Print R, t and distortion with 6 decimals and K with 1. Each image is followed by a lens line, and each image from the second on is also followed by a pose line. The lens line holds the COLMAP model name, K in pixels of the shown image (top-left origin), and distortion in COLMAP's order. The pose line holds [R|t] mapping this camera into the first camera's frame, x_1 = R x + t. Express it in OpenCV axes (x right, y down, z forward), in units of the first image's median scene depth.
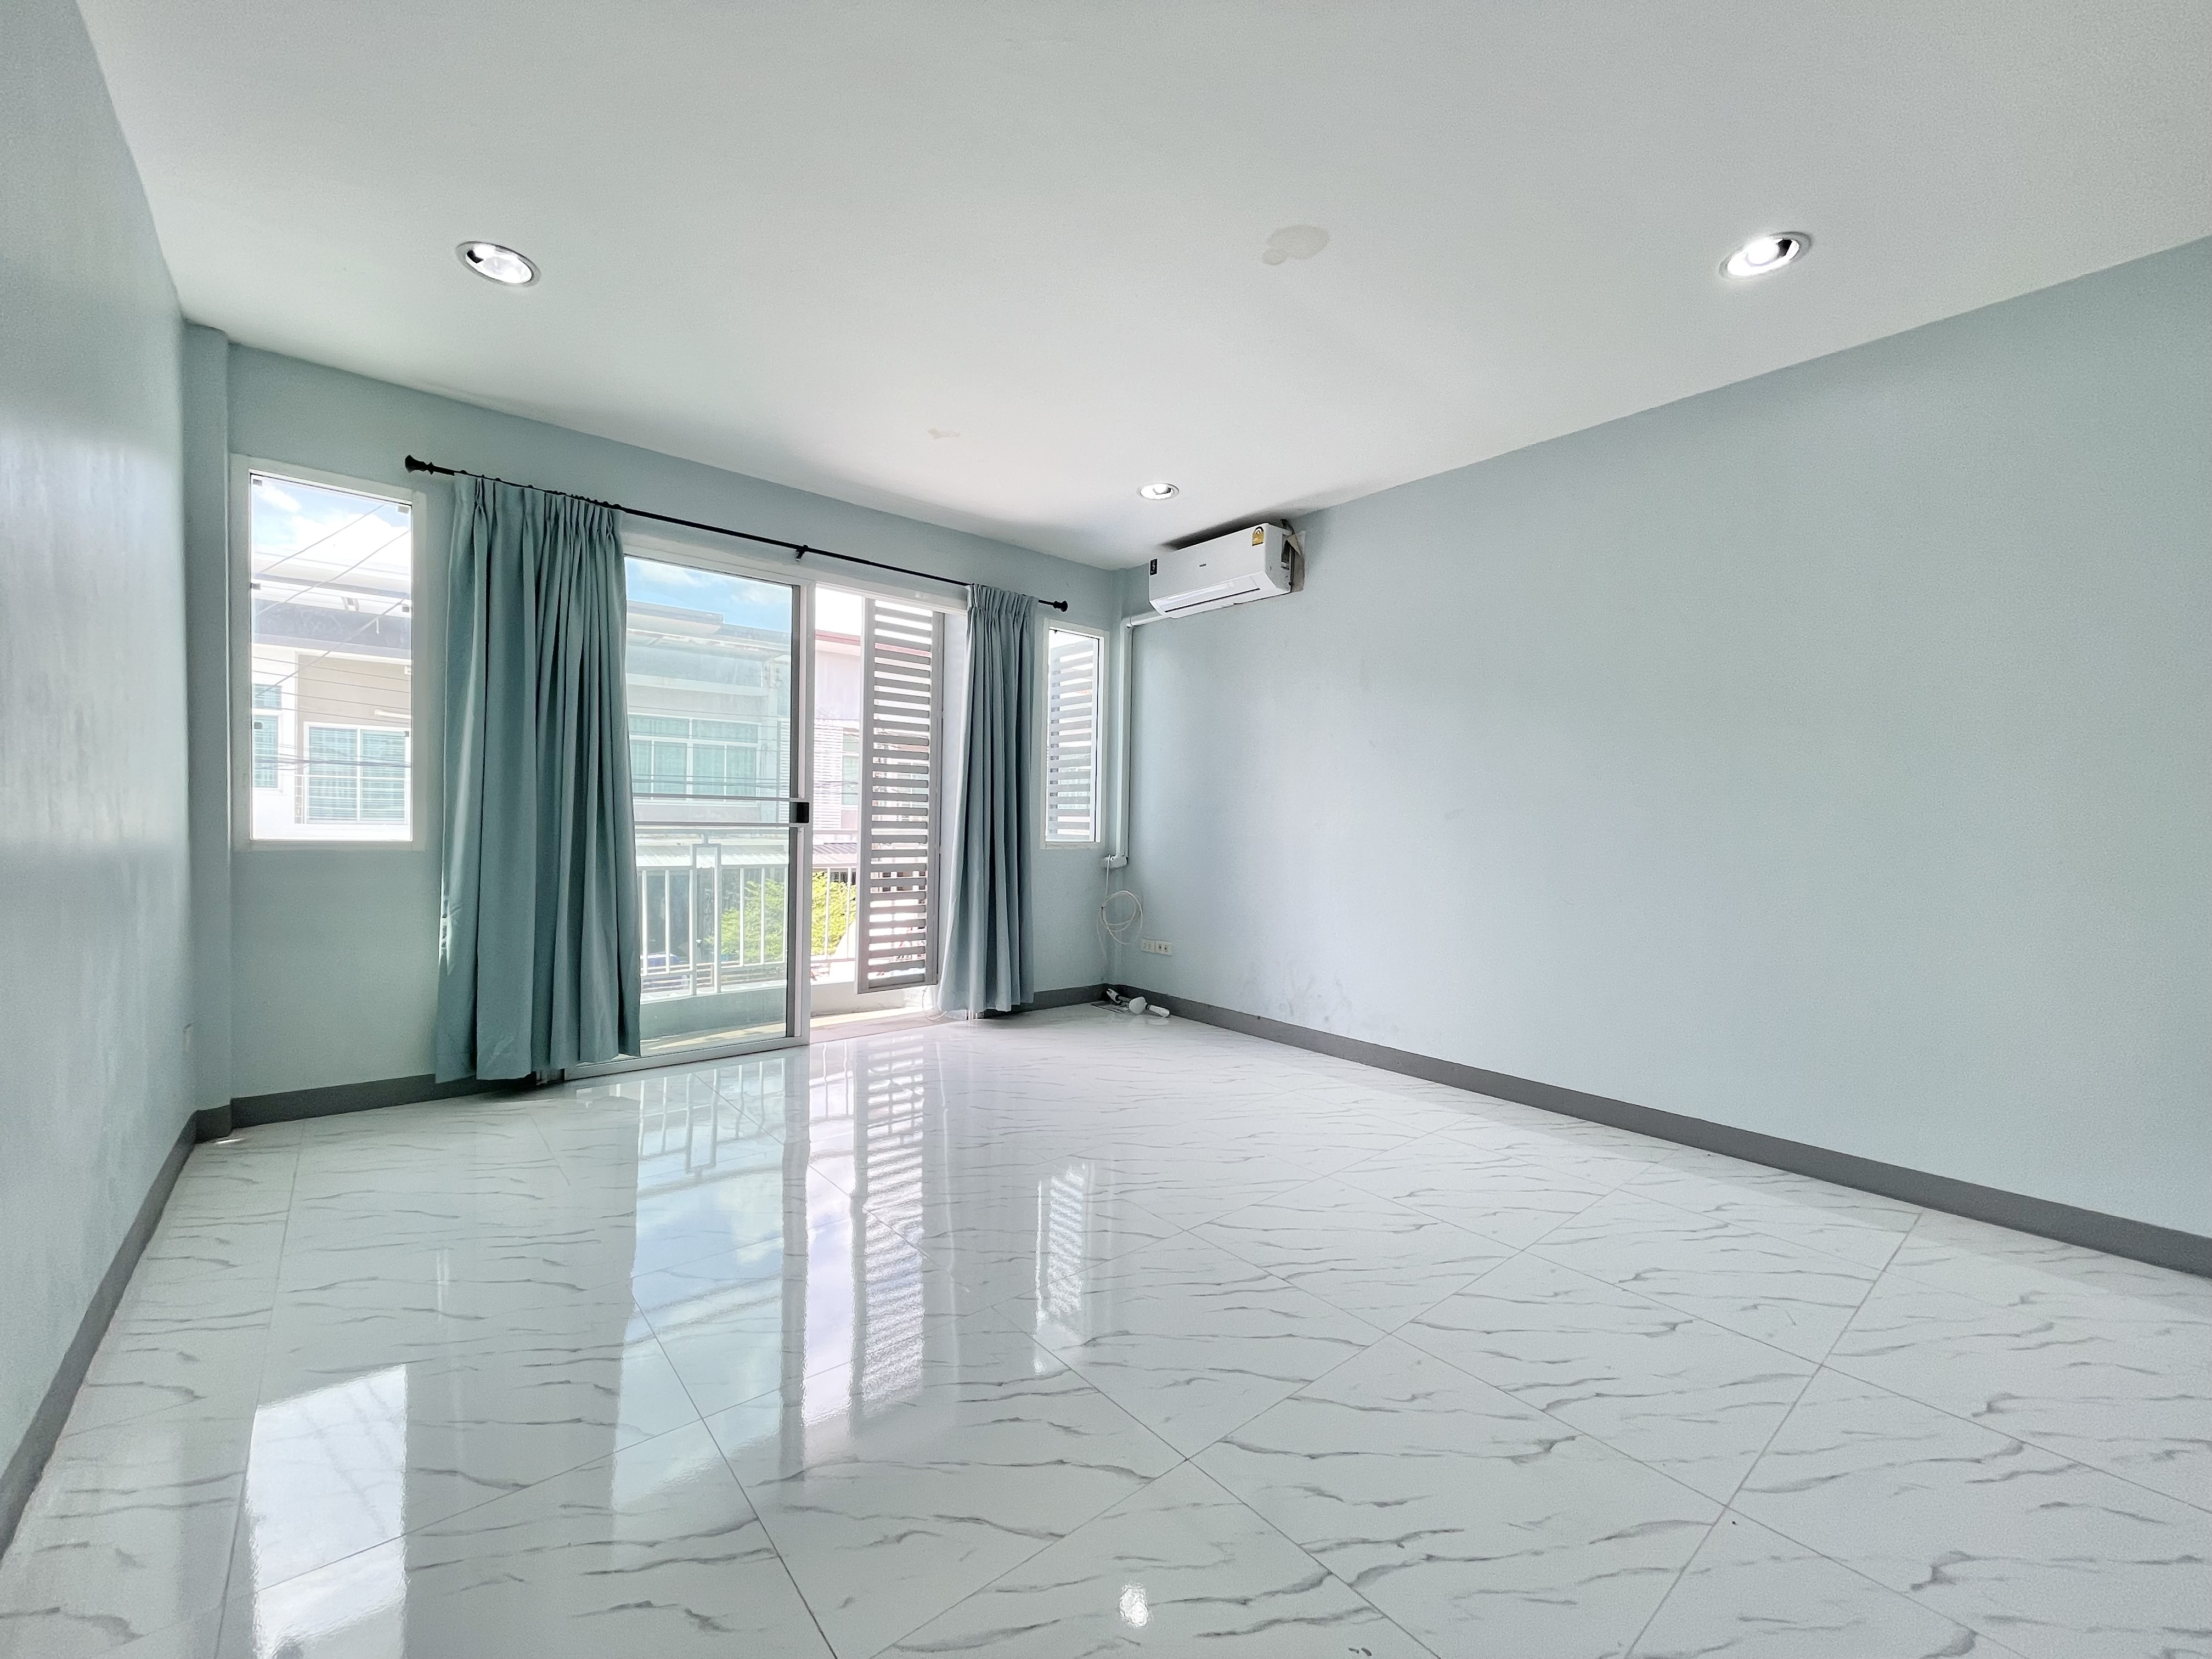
lens RADIAL K [[896.8, 0, 1109.1], [0, 896.8, 824.5], [0, 0, 1]] dist [0.000103, 0.000124]
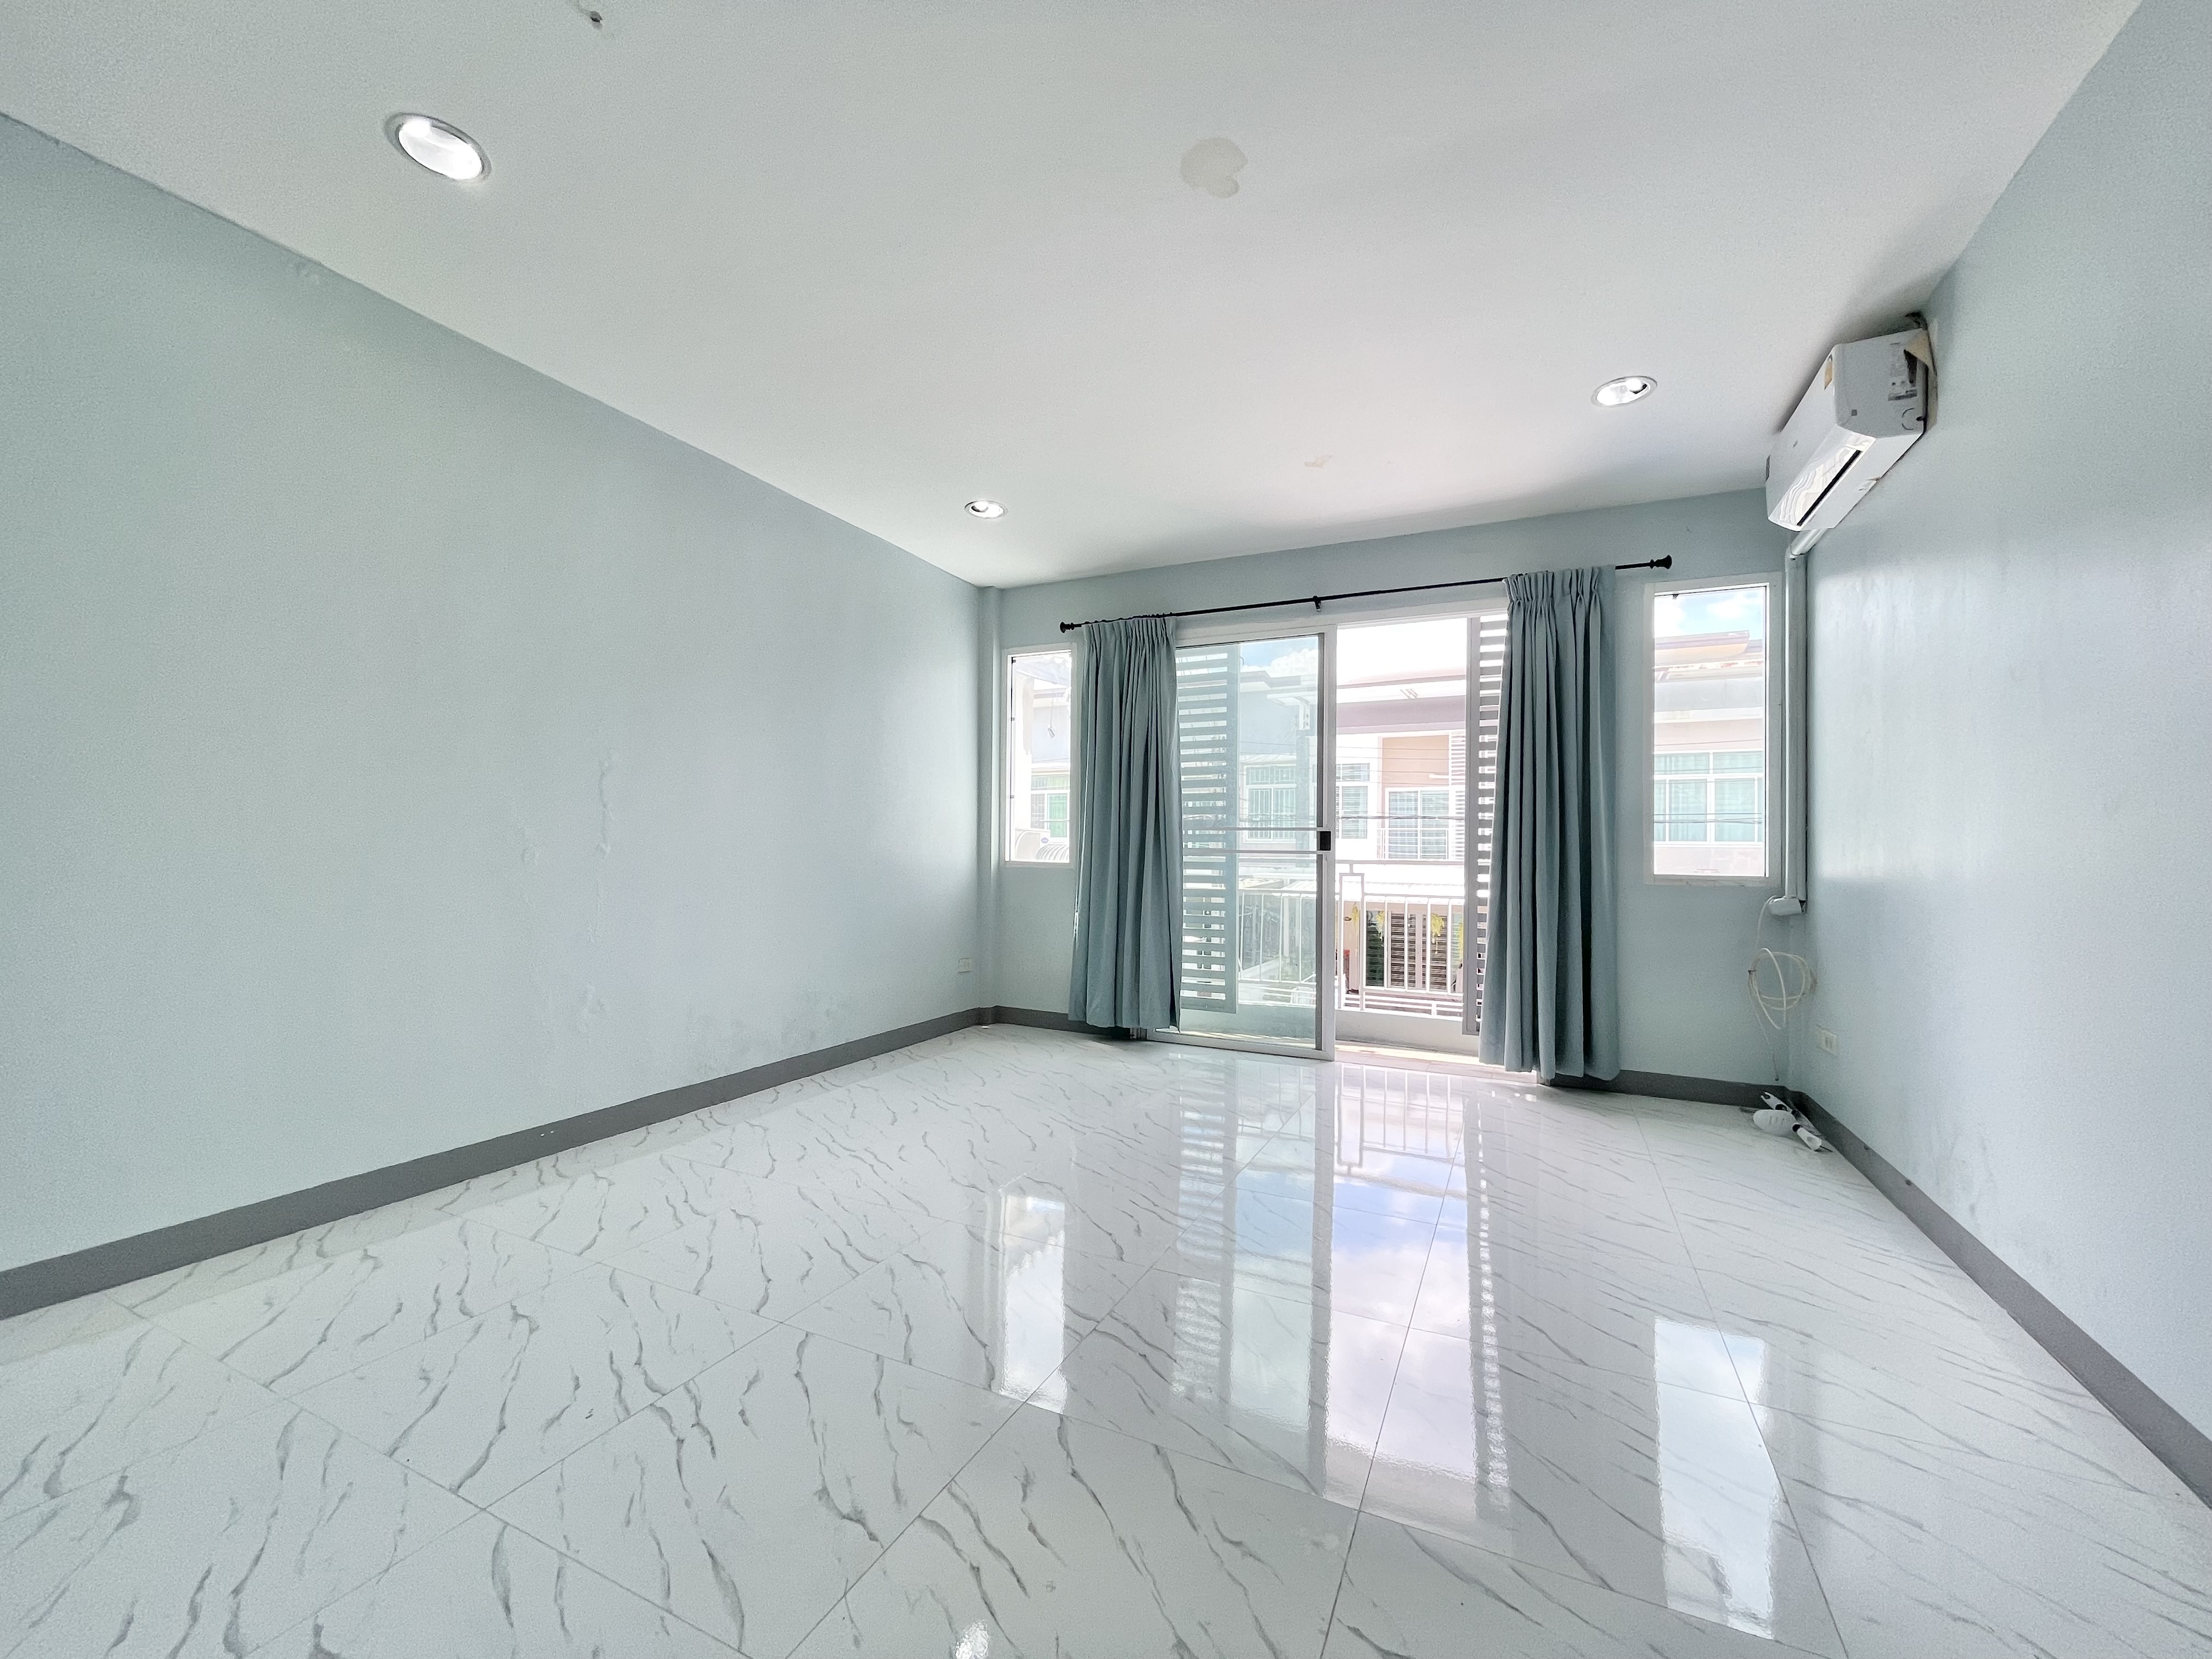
lens RADIAL K [[892.6, 0, 1104.0], [0, 892.6, 836.5], [0, 0, 1]] dist [-0.002113, -0.000049]
pose [[0.405752, -0.027949, -0.913556, 0.524975], [-0.007368, 0.999400, -0.033848, 0.019455], [0.913954, 0.020464, 0.405303, 0.319373]]
